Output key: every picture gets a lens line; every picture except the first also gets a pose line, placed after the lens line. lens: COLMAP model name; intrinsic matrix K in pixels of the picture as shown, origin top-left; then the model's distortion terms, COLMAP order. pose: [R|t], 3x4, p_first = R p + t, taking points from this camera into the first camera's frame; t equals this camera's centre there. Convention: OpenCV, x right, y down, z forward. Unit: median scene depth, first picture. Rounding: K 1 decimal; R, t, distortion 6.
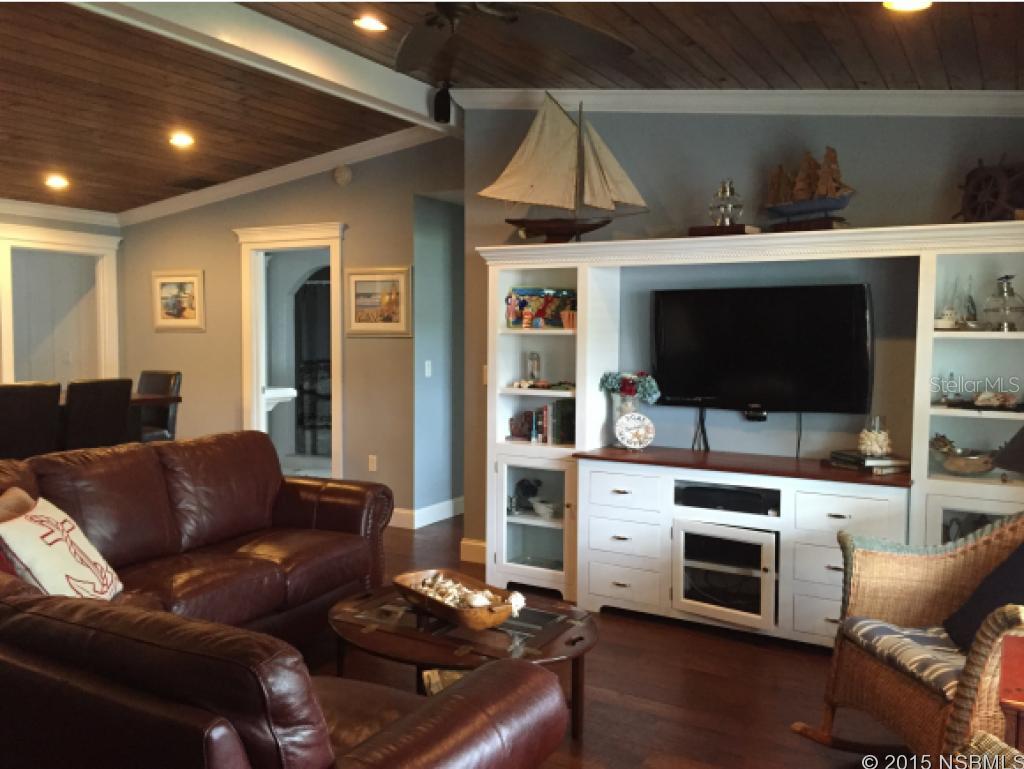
lens RADIAL K [[877.1, 0, 511.4], [0, 877.1, 385.5], [0, 0, 1]] dist [0.094062, -0.124419]
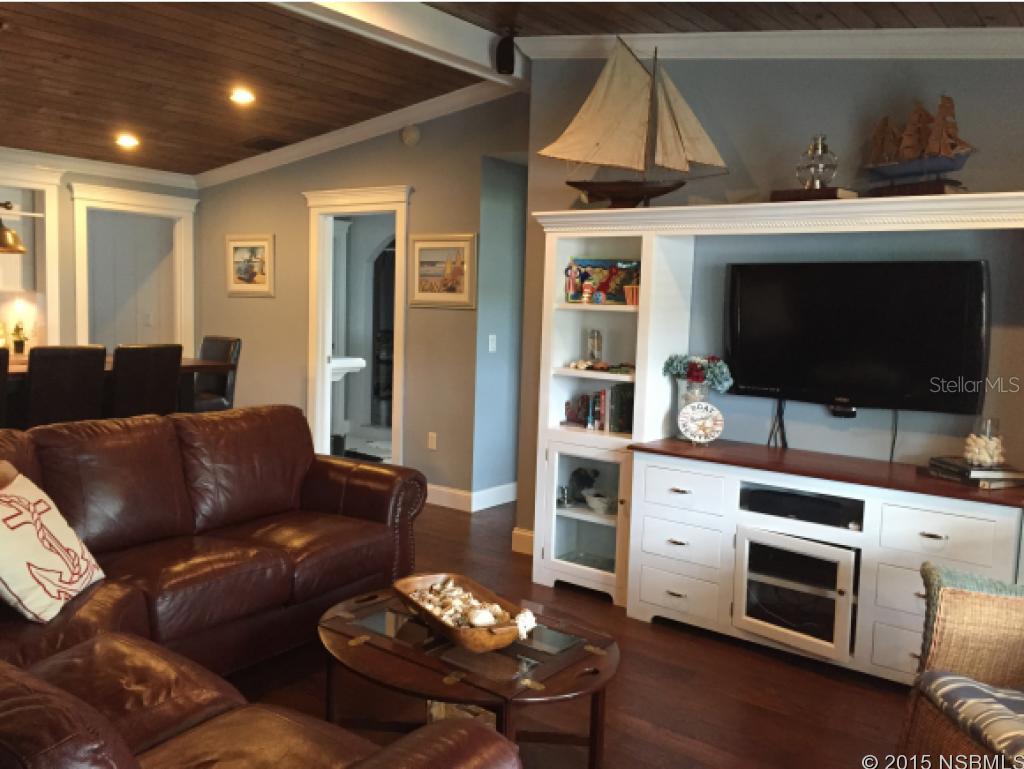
lens RADIAL K [[877.1, 0, 511.0], [0, 877.1, 387.8], [0, 0, 1]] dist [0.094062, -0.124419]
pose [[0.991919, 0.037420, -0.121227, 0.056903], [-0.033137, 0.998760, 0.037158, -0.009967], [0.122467, -0.032840, 0.991929, 0.095696]]
